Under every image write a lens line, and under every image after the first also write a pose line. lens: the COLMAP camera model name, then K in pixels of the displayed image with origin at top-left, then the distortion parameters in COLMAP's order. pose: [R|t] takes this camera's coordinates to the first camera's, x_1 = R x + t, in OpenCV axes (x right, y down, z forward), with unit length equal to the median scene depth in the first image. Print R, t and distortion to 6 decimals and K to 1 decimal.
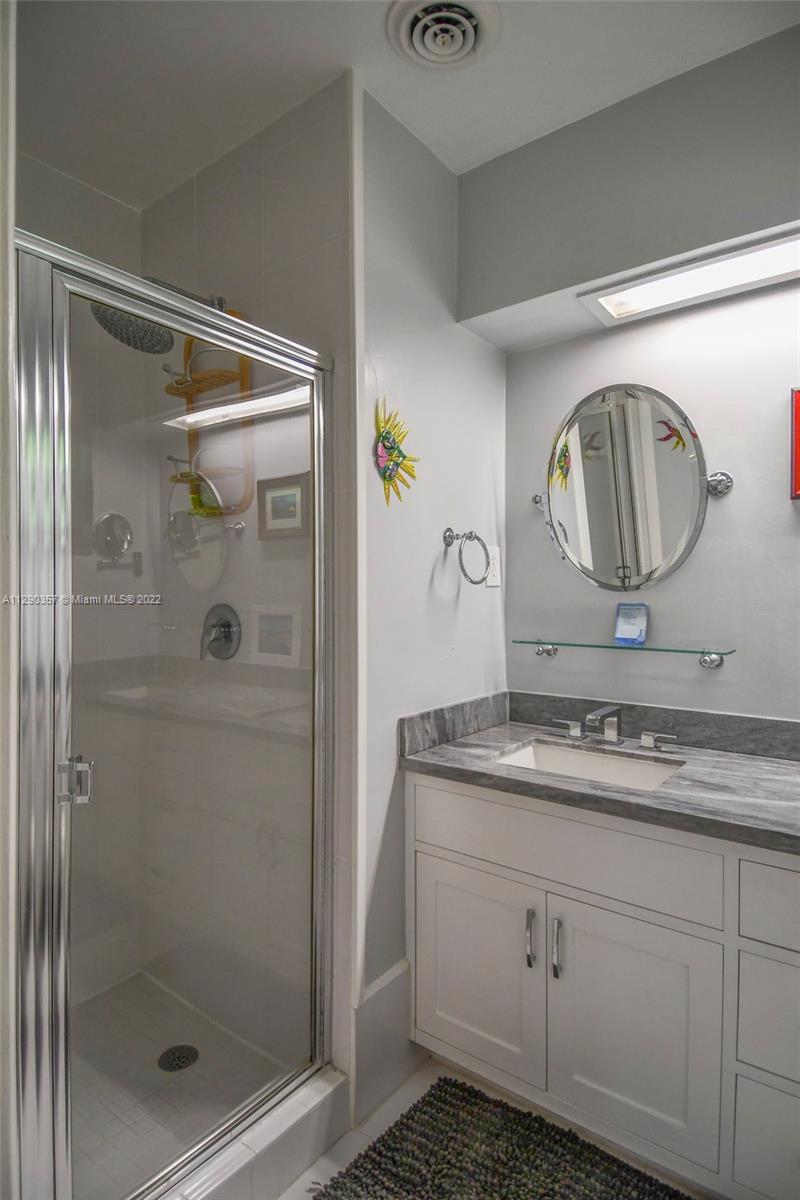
lens RADIAL K [[630.4, 0, 401.9], [0, 630.4, 605.9], [0, 0, 1]] dist [0.060913, -0.064111]
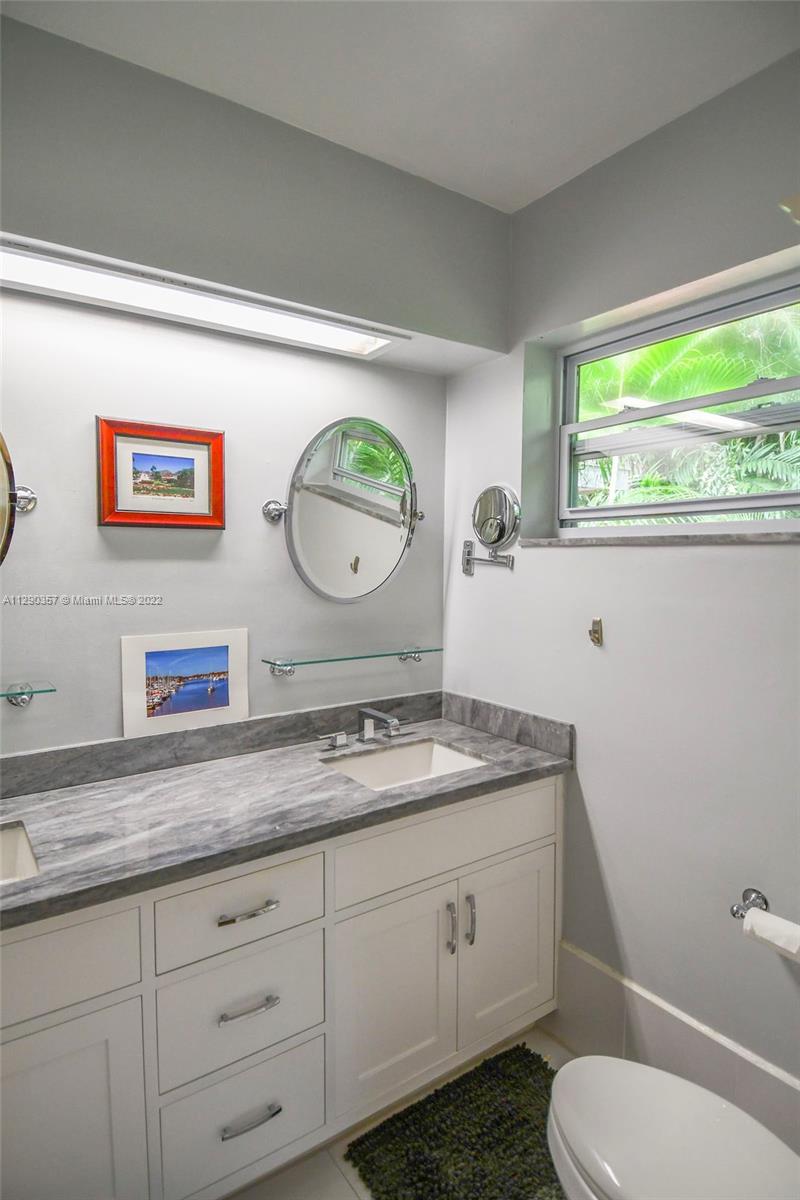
lens RADIAL K [[638.4, 0, 400.0], [0, 638.4, 600.0], [0, 0, 1]] dist [0.052801, -0.035051]
pose [[0.313303, -0.055769, 0.948014, -0.207944], [0.024178, 0.998419, 0.050744, -0.086774], [-0.949345, 0.007022, 0.314156, 0.221340]]
